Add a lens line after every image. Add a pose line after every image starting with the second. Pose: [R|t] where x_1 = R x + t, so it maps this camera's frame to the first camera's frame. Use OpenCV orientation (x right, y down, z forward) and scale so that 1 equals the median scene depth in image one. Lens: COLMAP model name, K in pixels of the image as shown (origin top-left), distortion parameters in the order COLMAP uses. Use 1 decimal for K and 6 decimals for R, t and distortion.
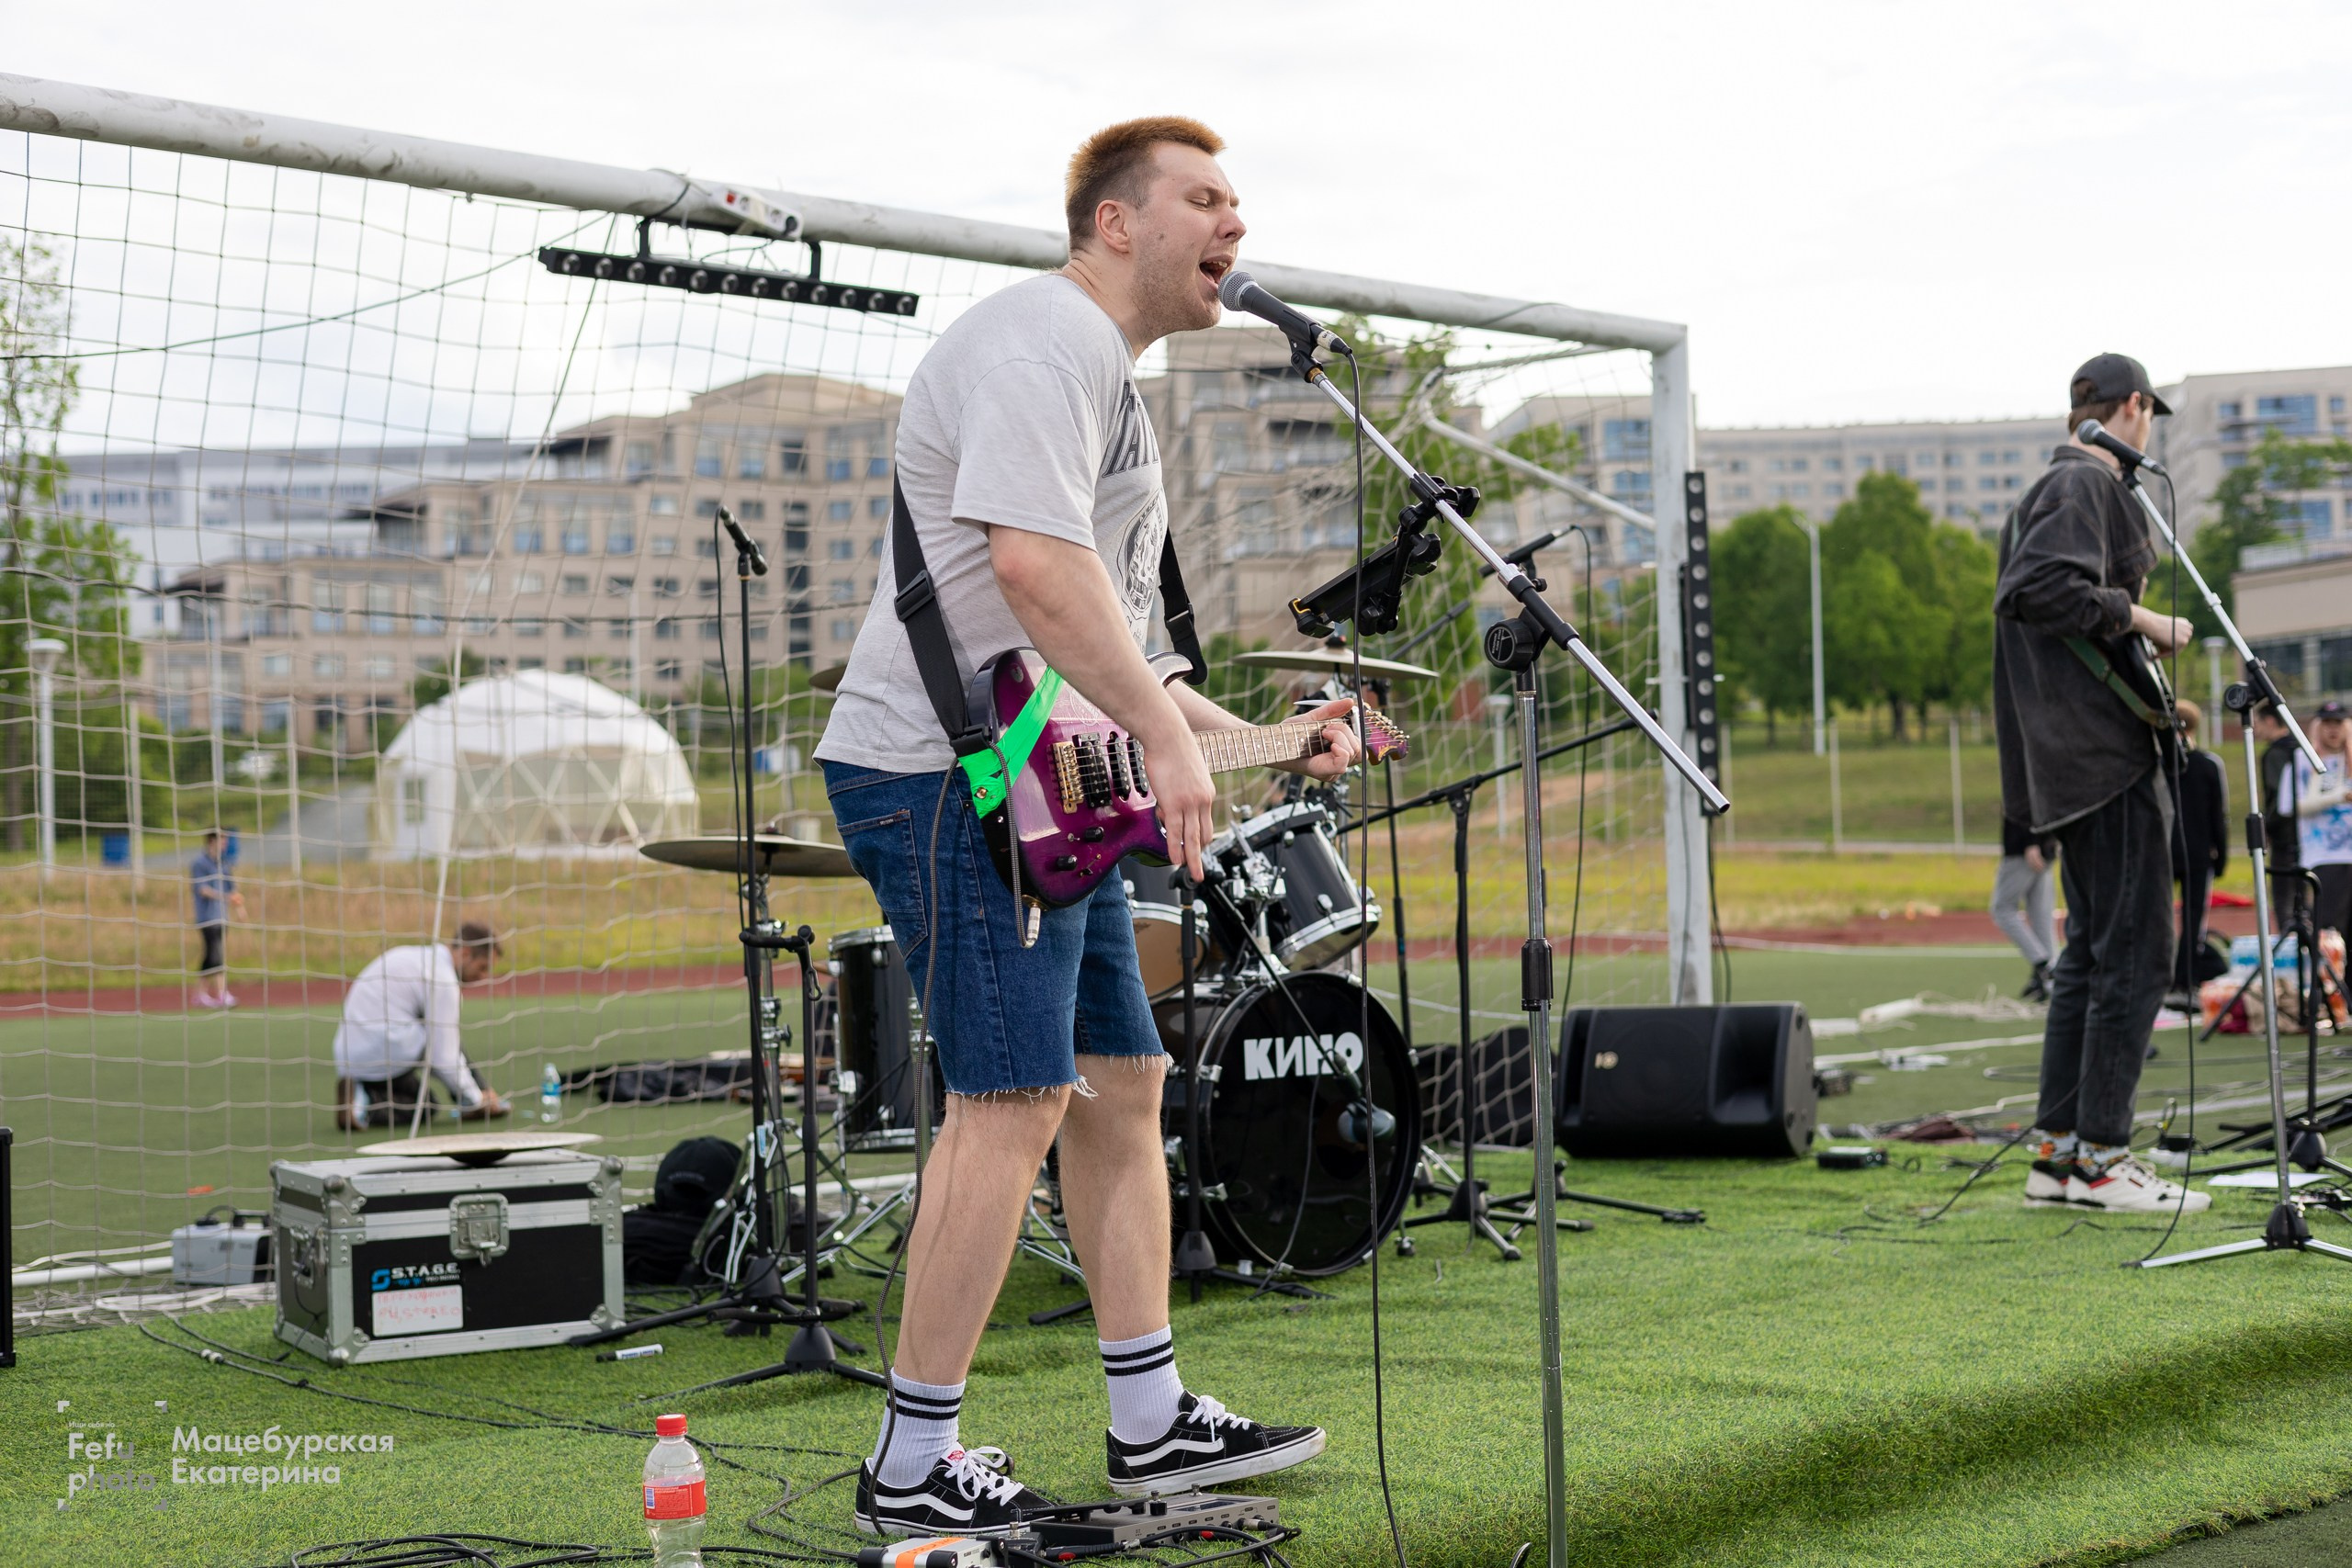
lens RADIAL K [[3444.9, 0, 1176.0], [0, 3444.9, 784.0], [0, 0, 1]] dist [0.039612, -0.000327]
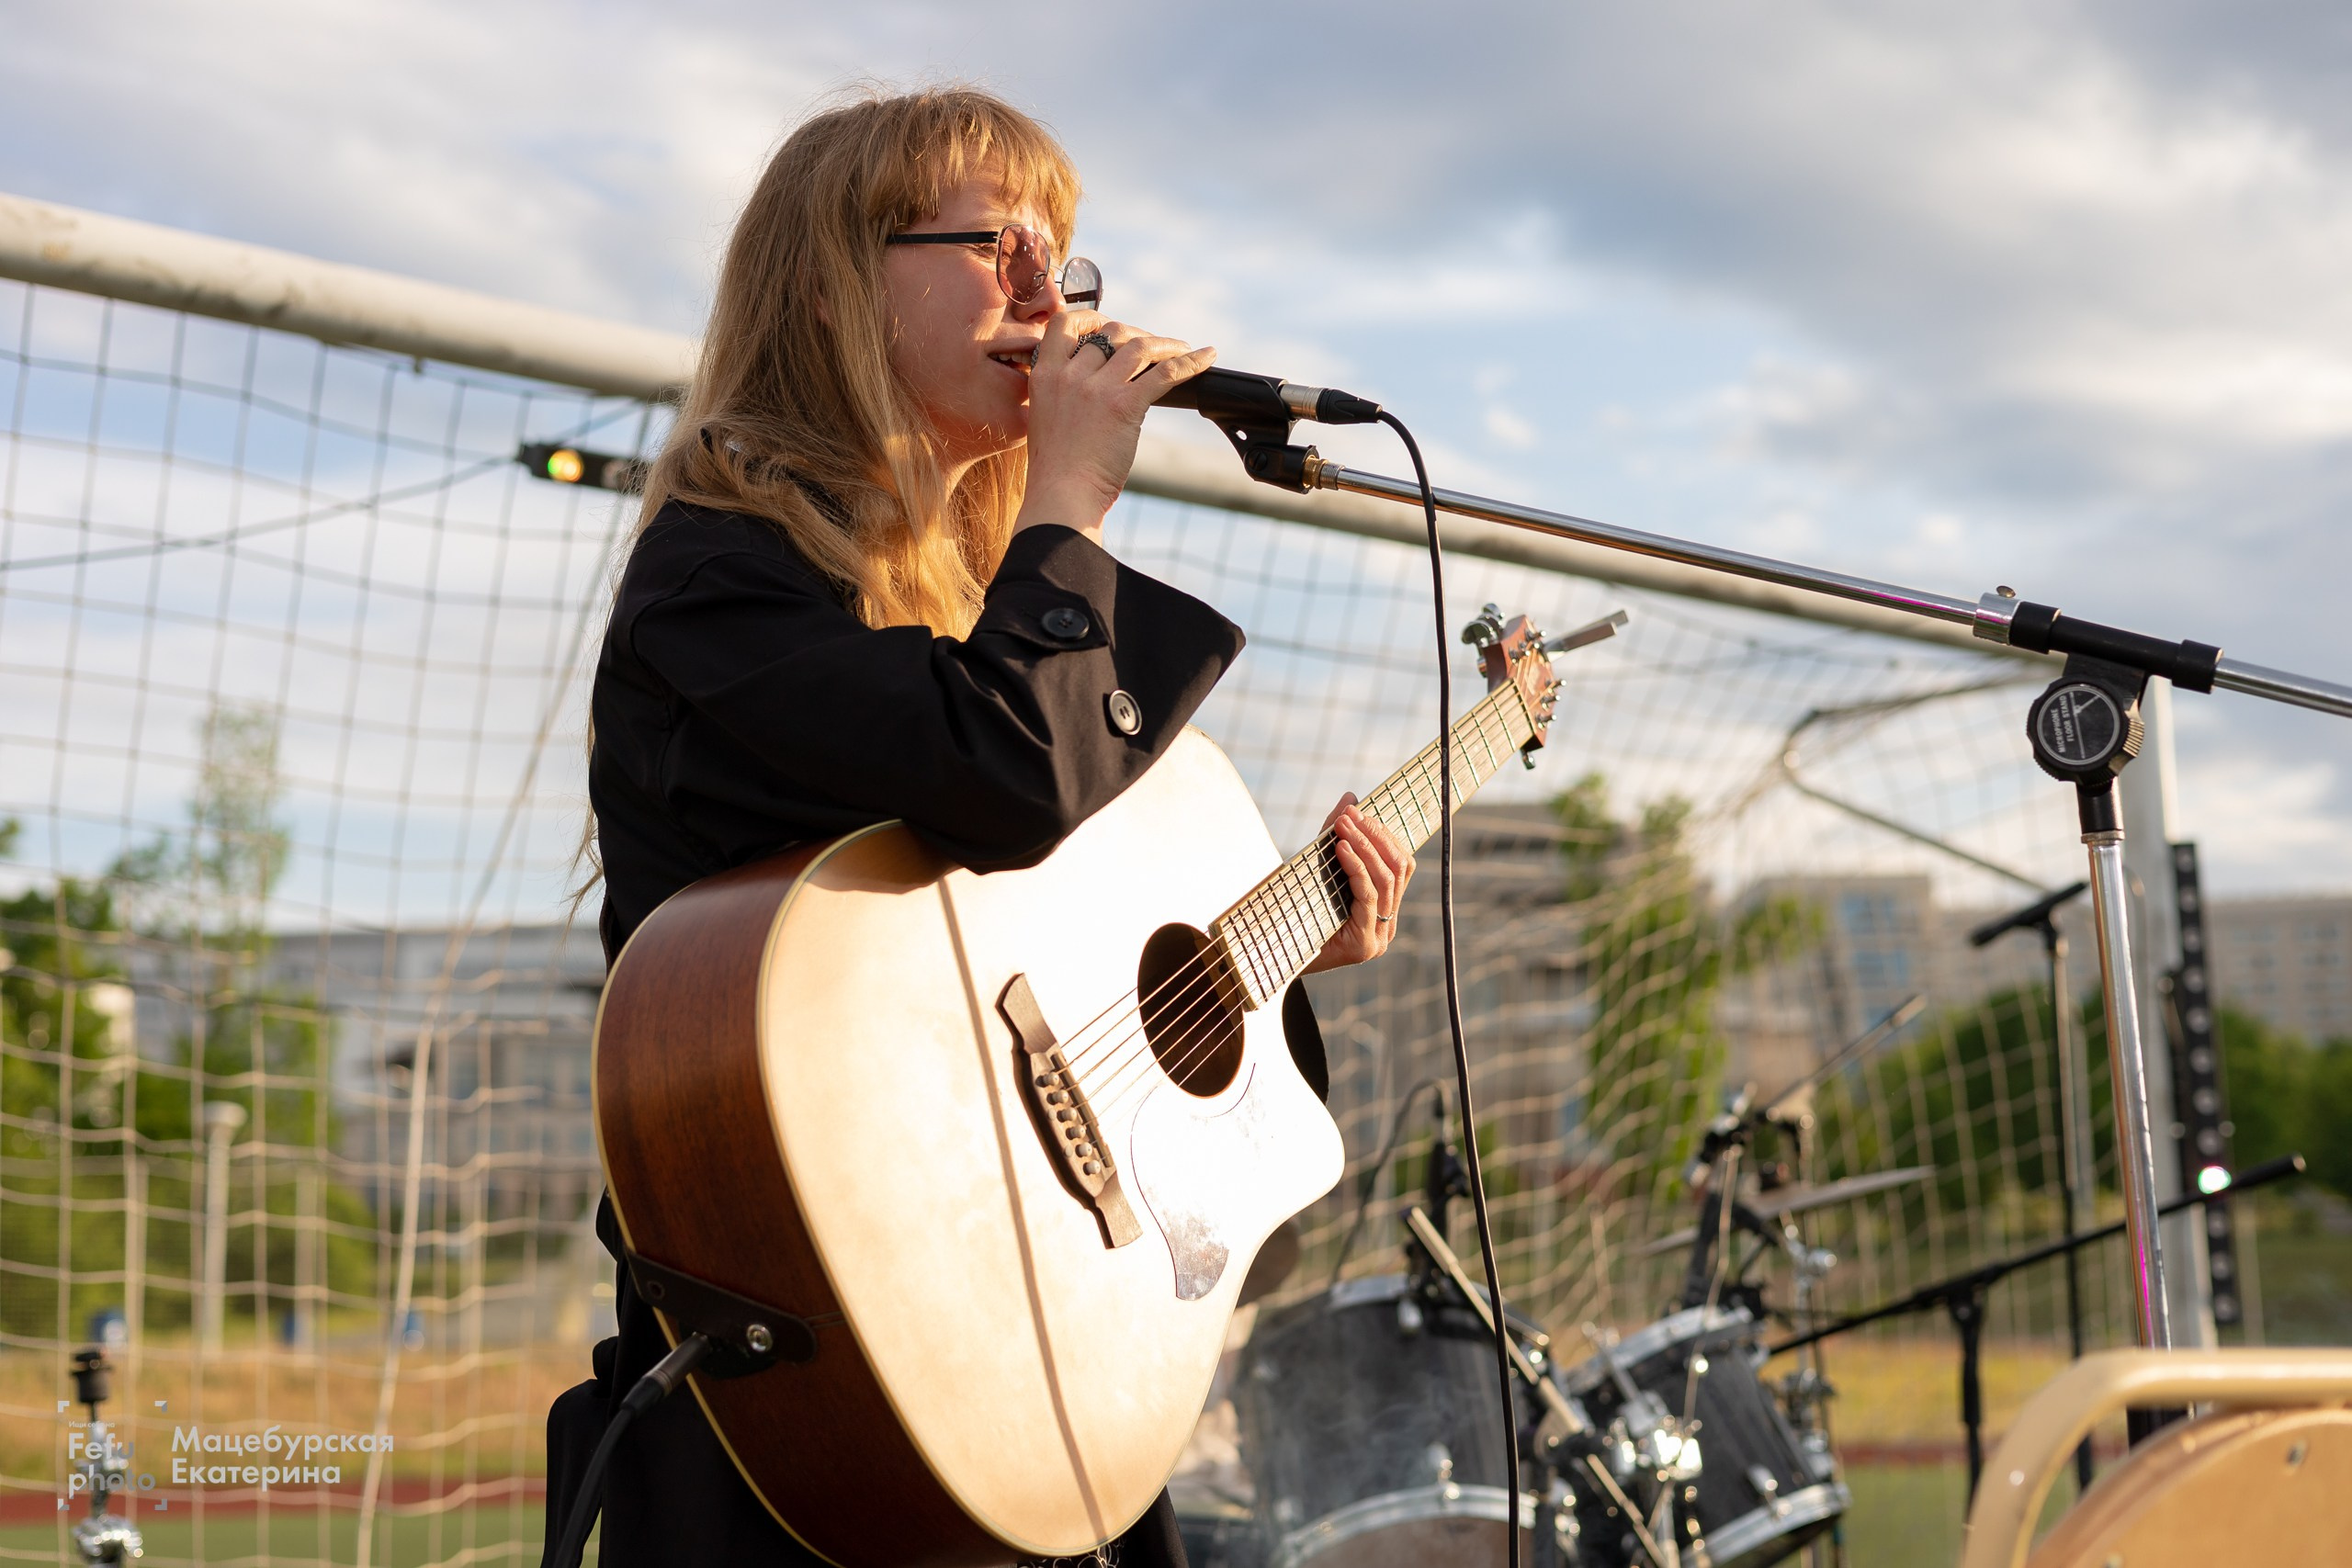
lens RADIAL K [[3370.5, 0, 1176.0], [0, 3370.5, 784.0], [0, 0, 1]] dist [0.006501, 0.039749]
pose [[0.998042, -0.000589, -0.062549, -0.019529], [-0.008344, 0.989764, -0.142469, -0.000331], [0.061993, 0.142711, 0.987821, 0.385239]]
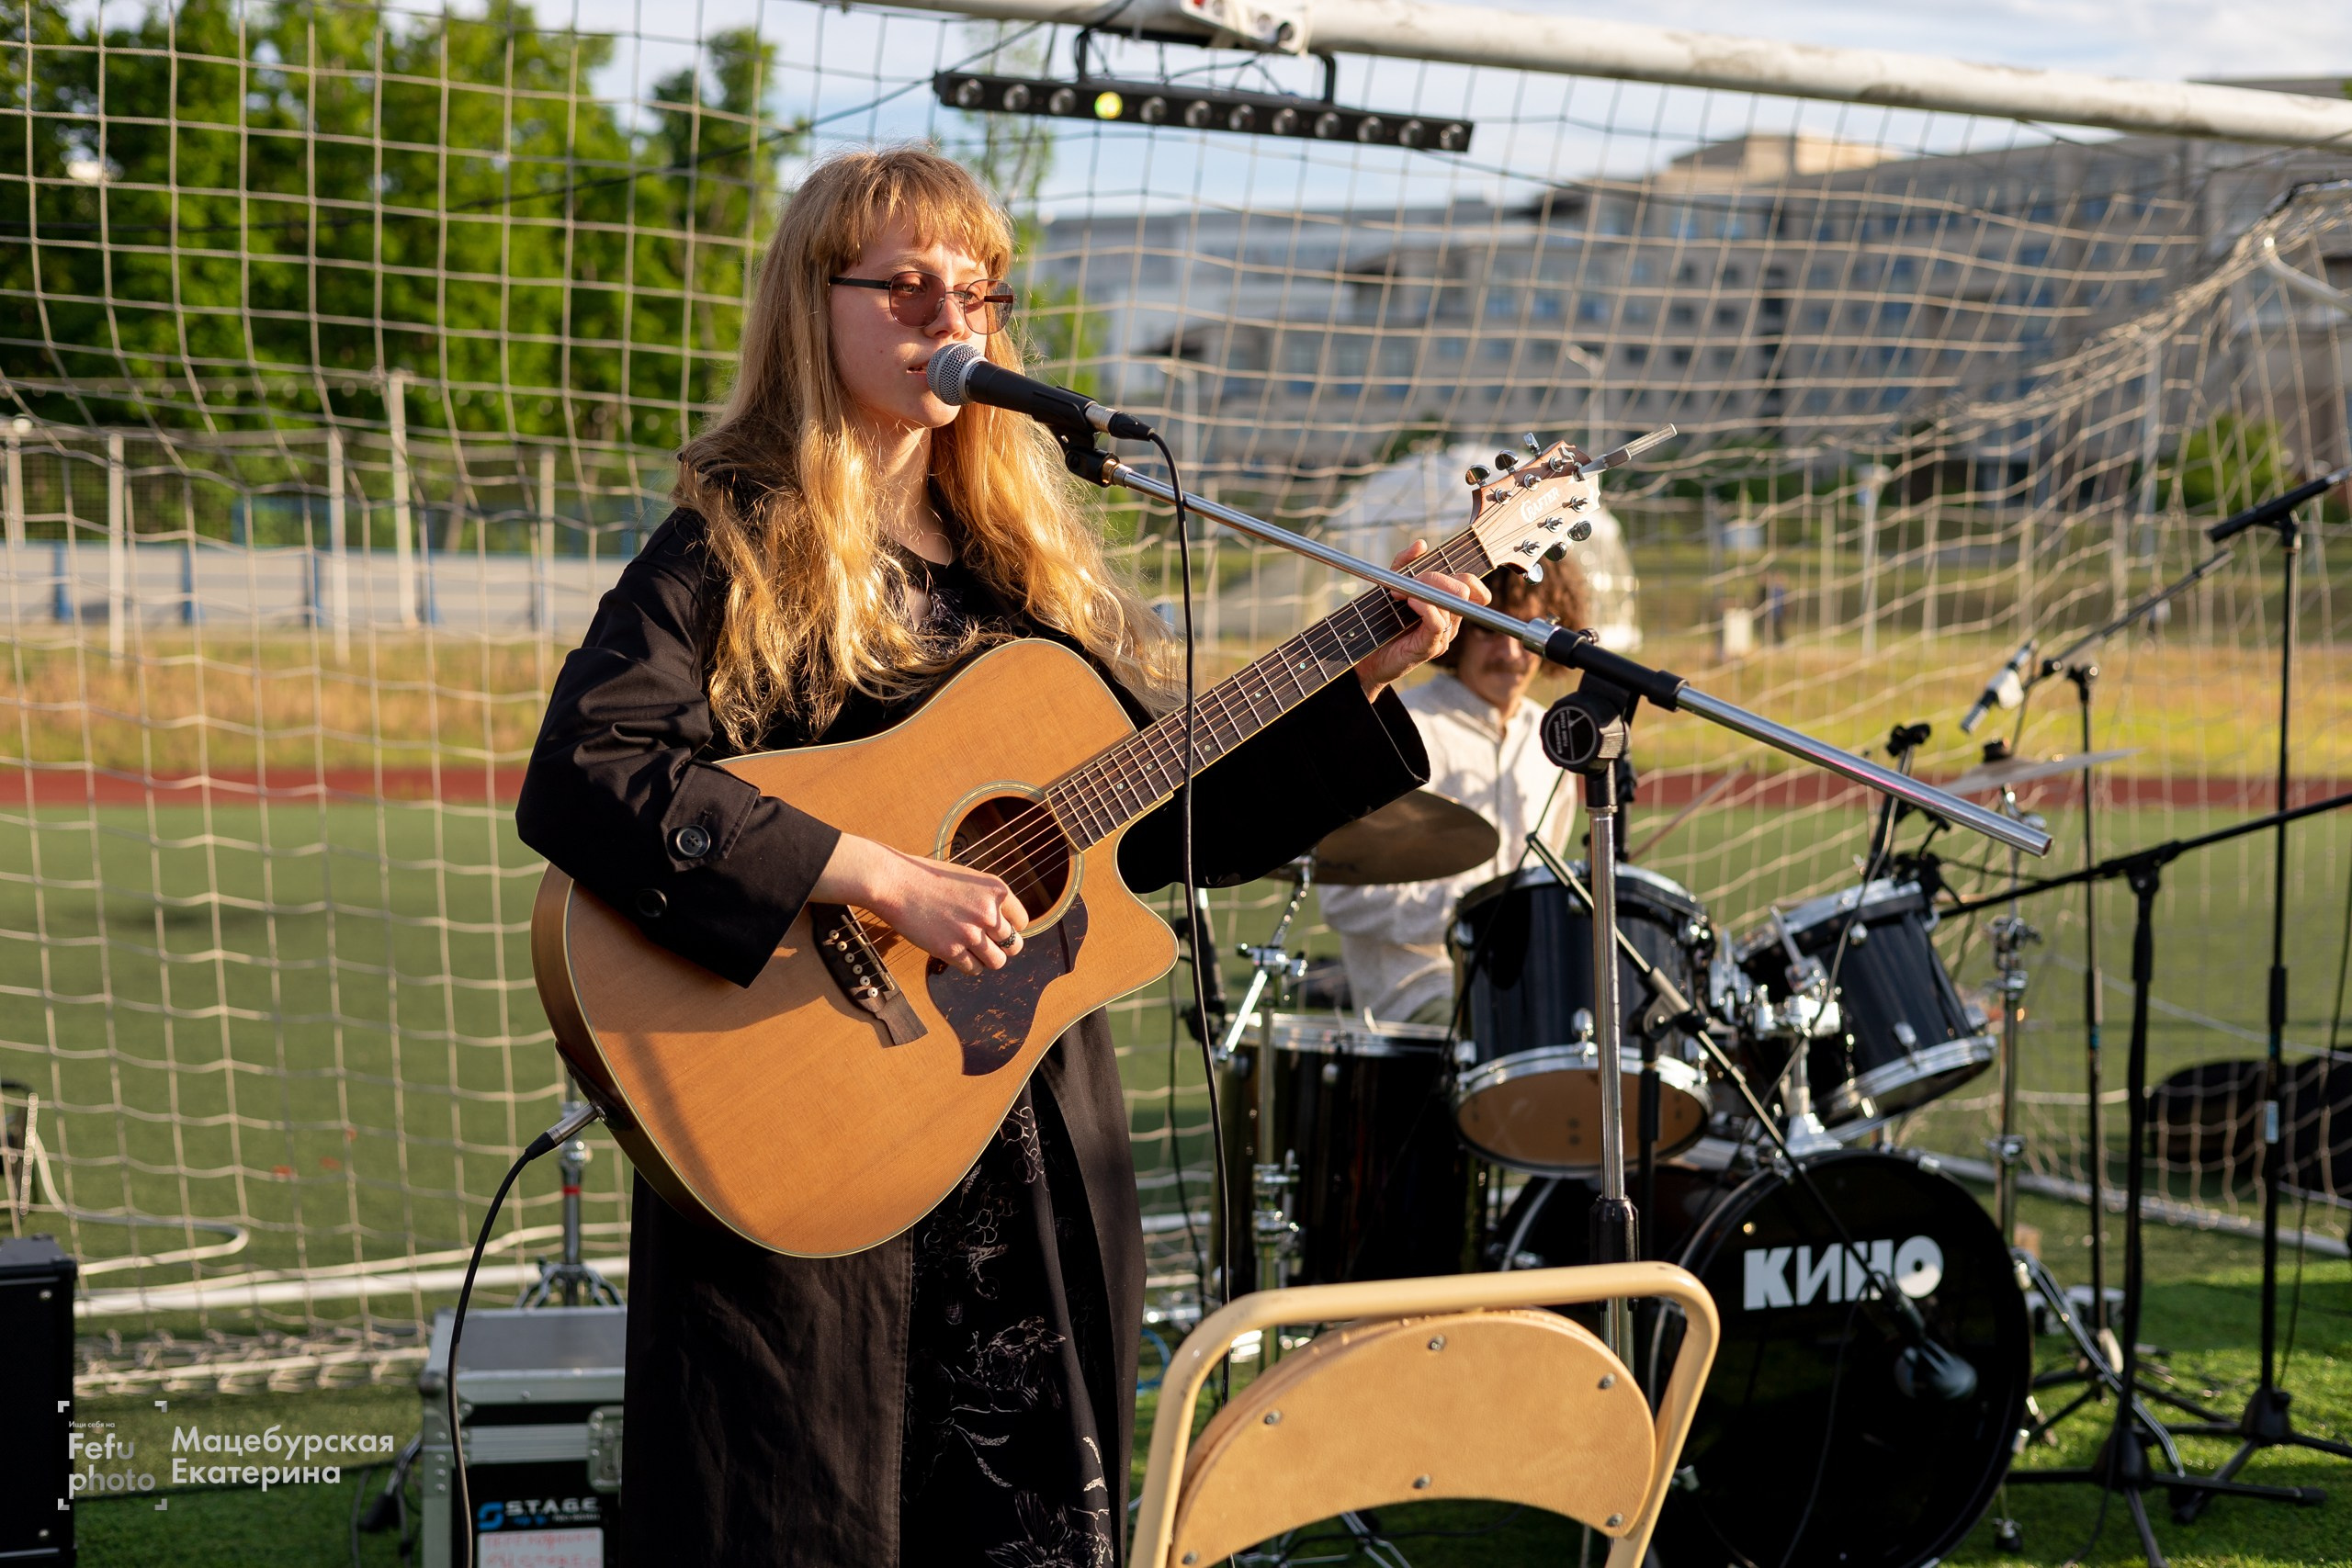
lens RADIAL K [[3370.5, 0, 1176.0], [0, 3370.5, 784.0], [0, 0, 1]] dist [0.006501, 0.039749]
pose [[0.955954, 0.051874, -0.288895, 0.089868], [-0.030069, 0.996388, 0.079414, -0.060513], [0.291971, -0.067229, 0.954061, 0.301292]]
